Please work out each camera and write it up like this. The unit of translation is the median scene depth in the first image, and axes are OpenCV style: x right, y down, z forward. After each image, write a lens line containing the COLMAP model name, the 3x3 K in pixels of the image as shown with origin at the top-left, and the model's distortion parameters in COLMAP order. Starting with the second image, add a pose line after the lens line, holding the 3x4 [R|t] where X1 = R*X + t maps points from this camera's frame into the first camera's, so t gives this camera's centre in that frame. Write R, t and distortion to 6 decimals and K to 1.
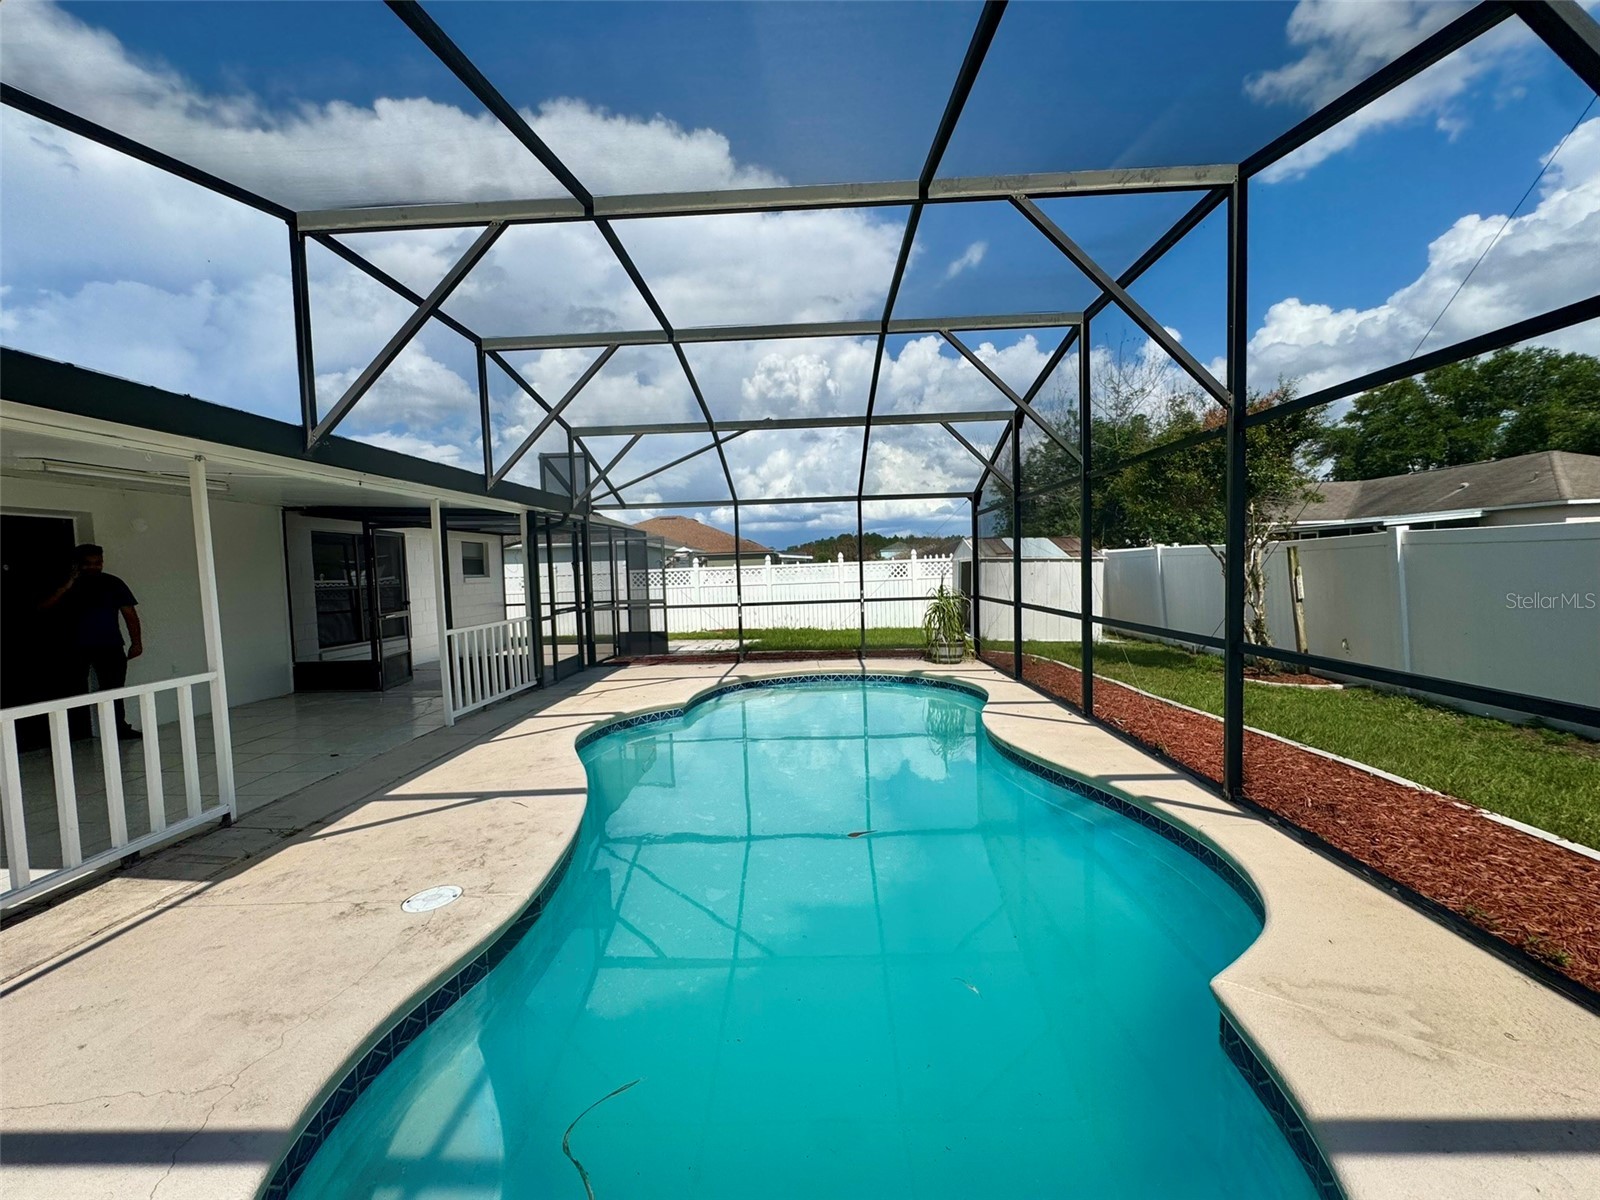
lens RADIAL K [[632.7, 0, 800.0], [0, 632.7, 600.0], [0, 0, 1]] dist [0.002732, 0.000099]
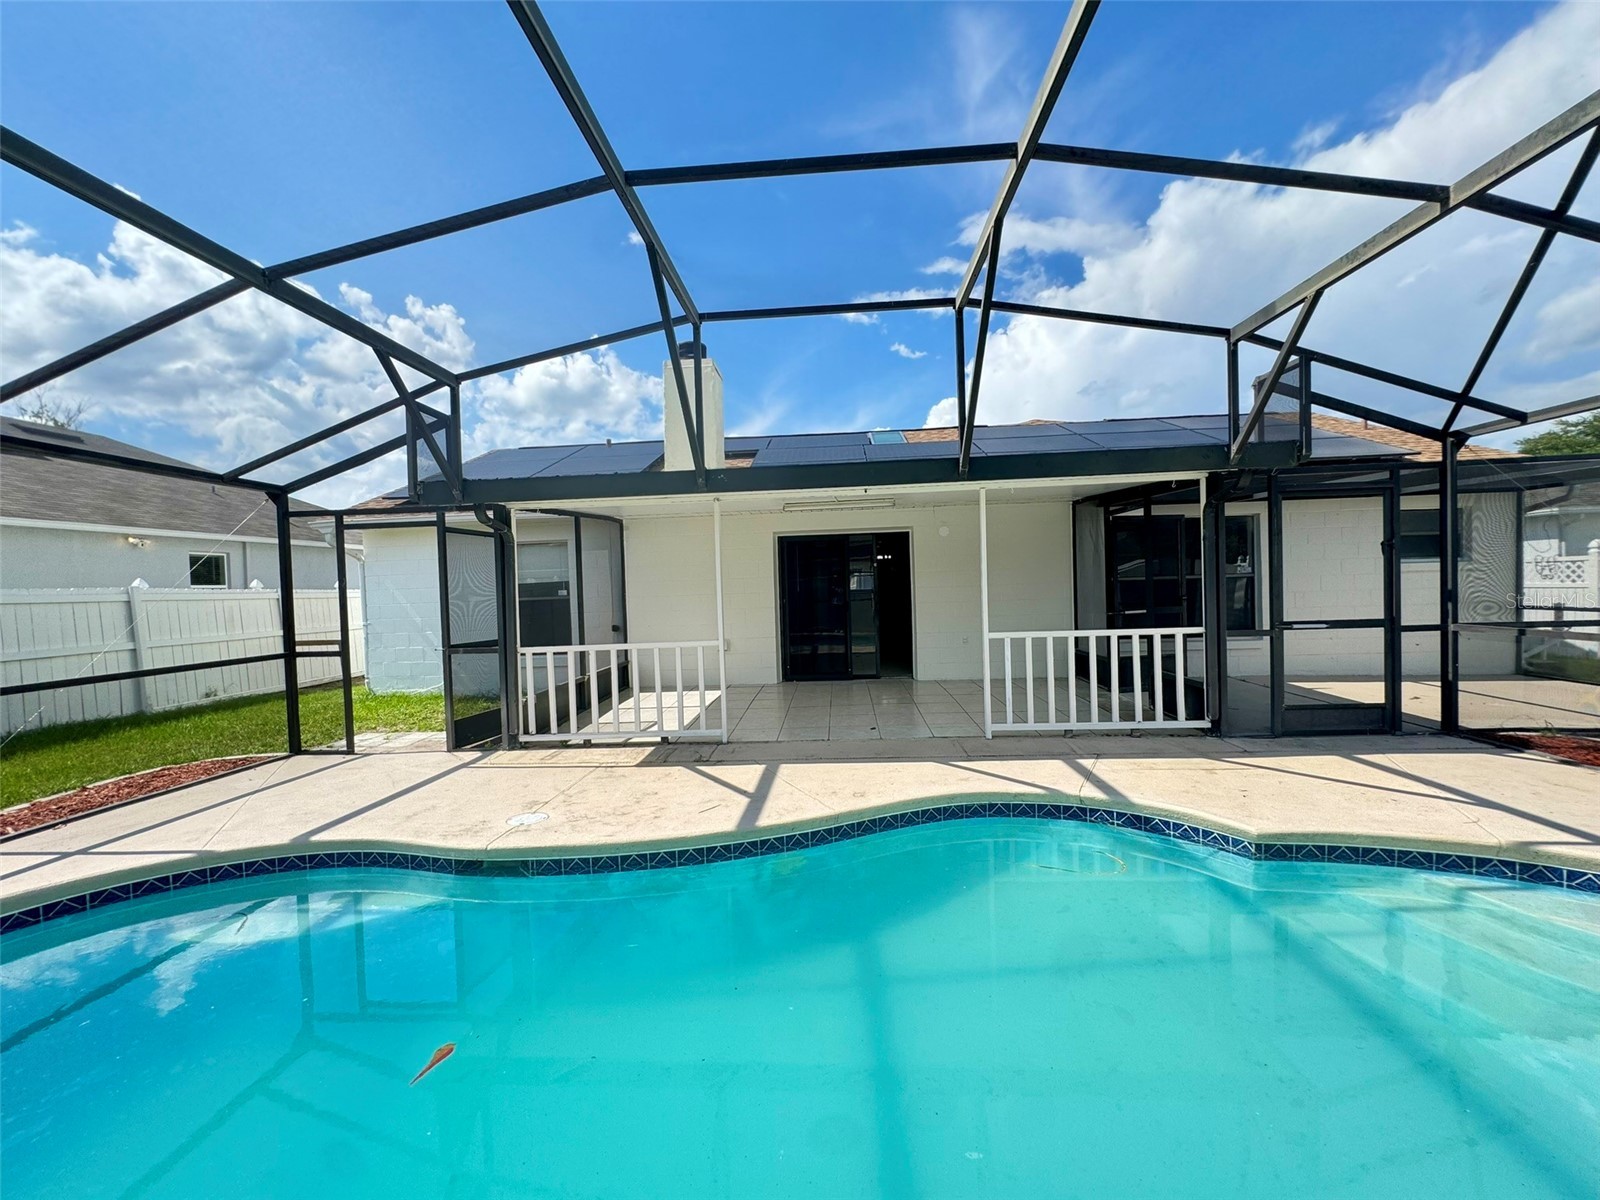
lens RADIAL K [[632.7, 0, 800.0], [0, 632.7, 600.0], [0, 0, 1]] dist [0.002732, 0.000099]
pose [[-0.041917, 0.061968, -0.997198, 0.594020], [-0.010285, 0.997995, 0.062450, -0.091308], [0.999068, 0.012873, -0.041196, 1.235447]]
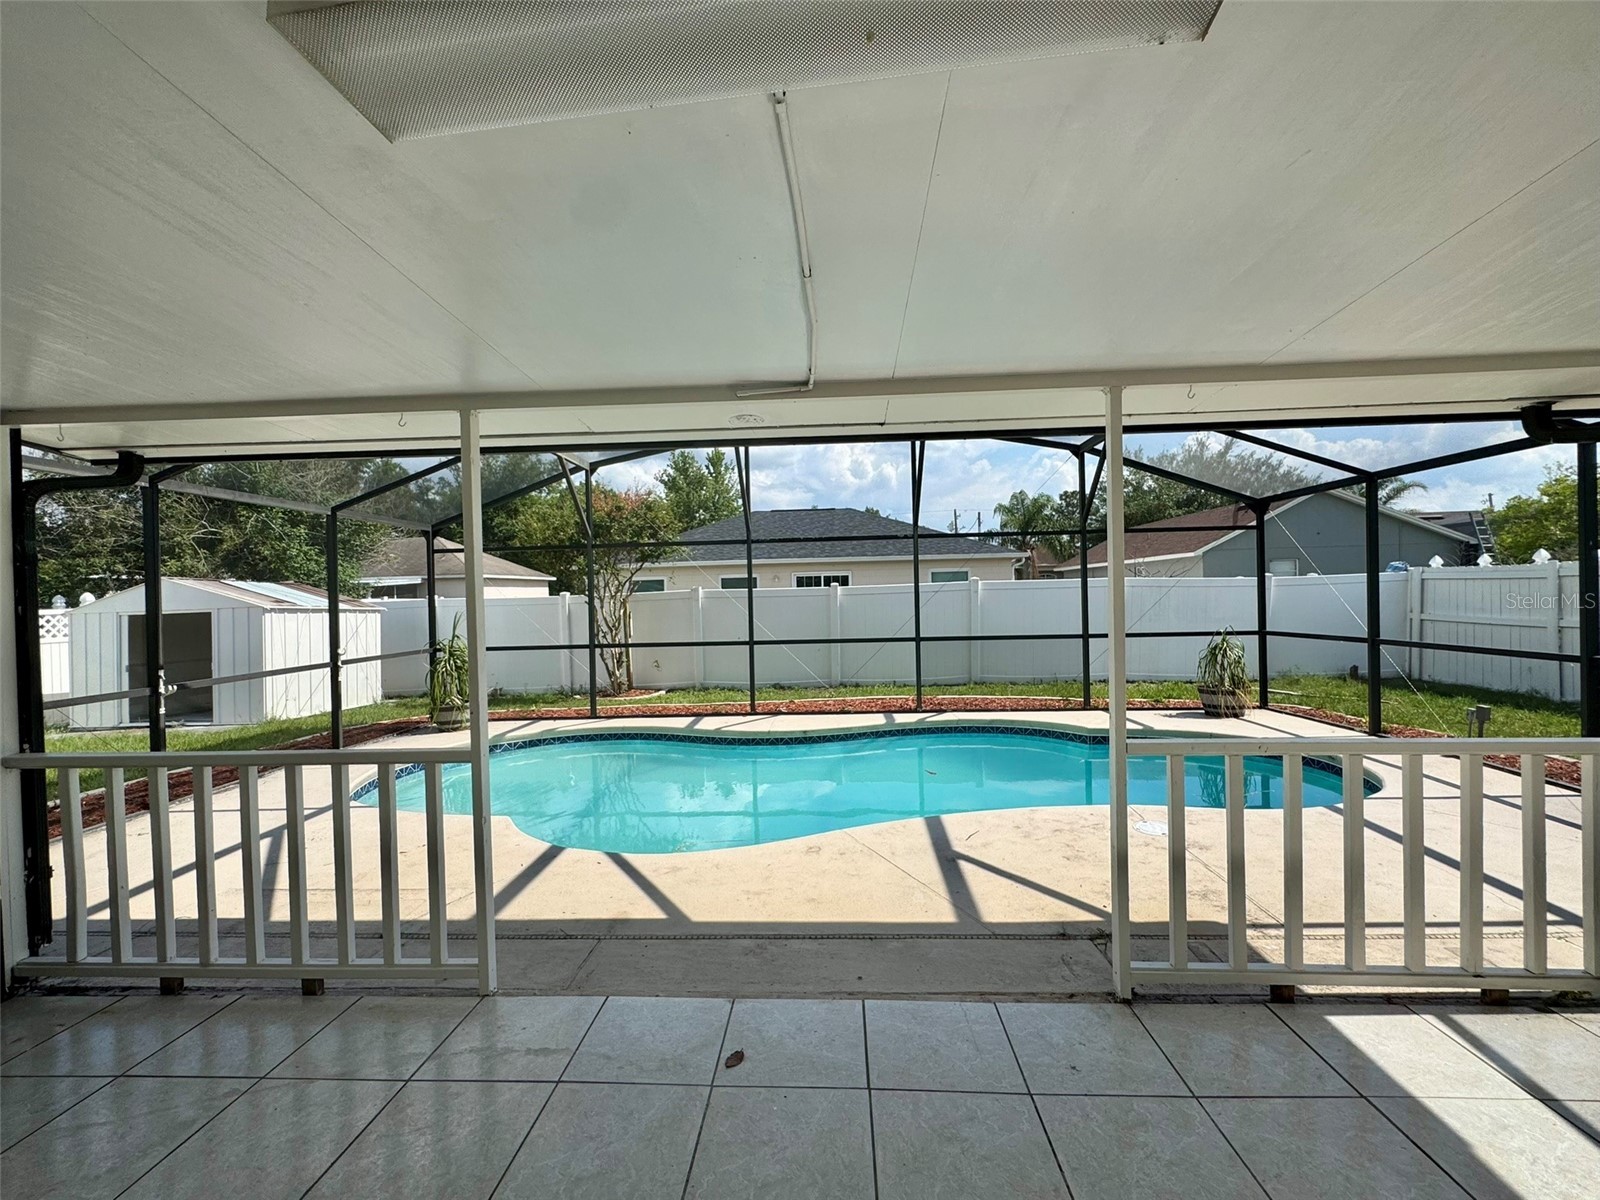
lens RADIAL K [[679.9, 0, 800.0], [0, 679.9, 600.0], [0, 0, 1]] dist [-0.000160, -0.000008]
pose [[0.024541, 0.032244, 0.999179, -1.588279], [0.068861, 0.997051, -0.033866, -0.021117], [-0.997324, 0.069636, 0.022248, 1.286377]]
